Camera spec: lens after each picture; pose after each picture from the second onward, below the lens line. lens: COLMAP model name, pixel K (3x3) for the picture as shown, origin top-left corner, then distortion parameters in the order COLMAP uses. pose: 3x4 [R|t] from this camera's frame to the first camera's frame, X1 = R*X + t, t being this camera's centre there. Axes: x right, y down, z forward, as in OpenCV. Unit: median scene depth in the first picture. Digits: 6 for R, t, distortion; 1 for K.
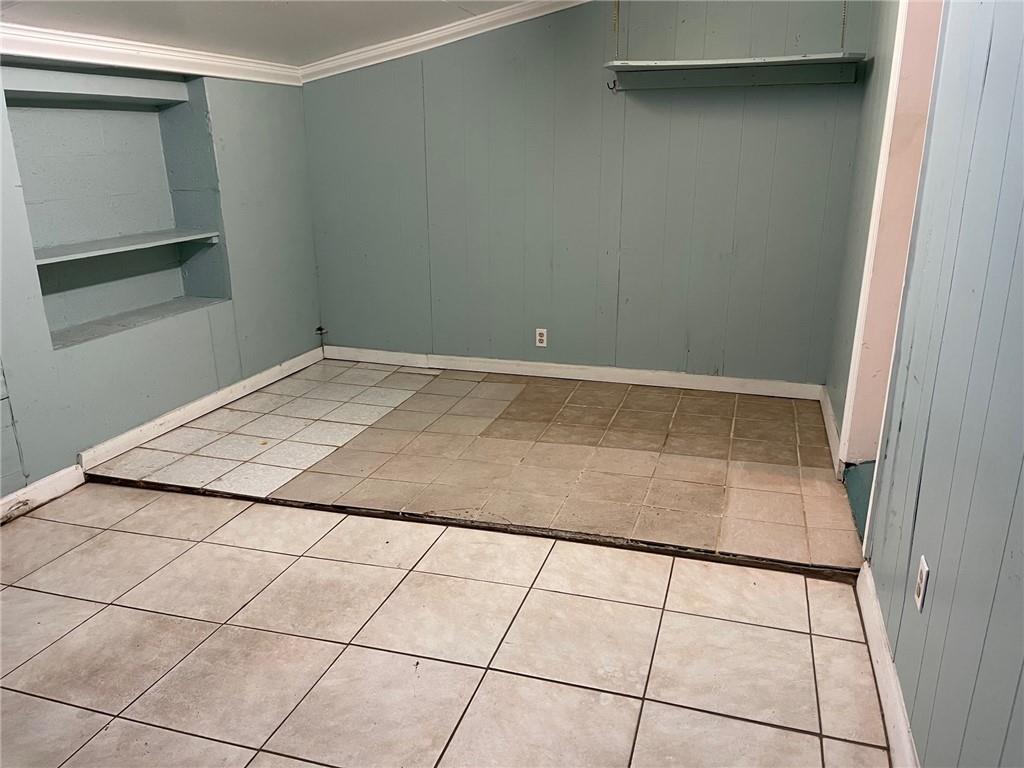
lens RADIAL K [[780.1, 0, 518.1], [0, 780.1, 387.2], [0, 0, 1]] dist [0.082365, -0.114400]
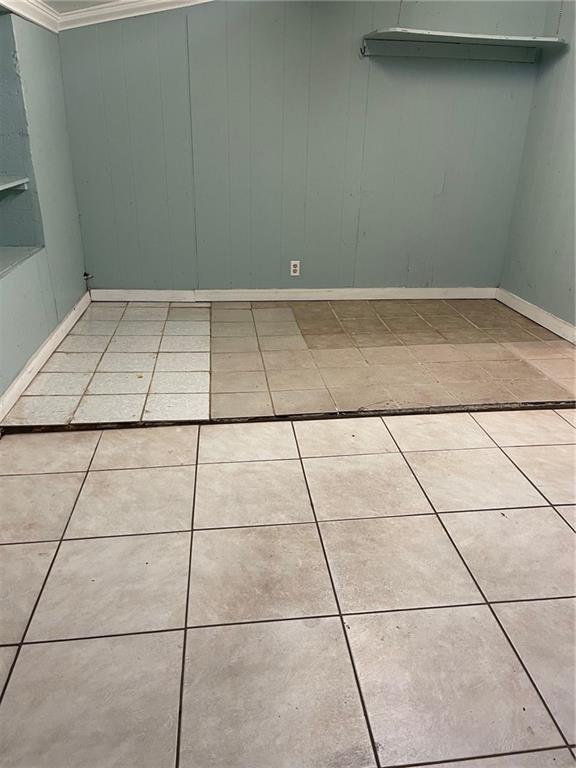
lens RADIAL K [[585.1, 0, 287.5], [0, 585.1, 394.5], [0, 0, 1]] dist [0.082365, -0.114400]
pose [[0.915711, -0.143227, 0.375446, -0.445524], [0.093893, 0.984722, 0.146651, -0.005373], [-0.390714, -0.099038, 0.915169, 0.165929]]
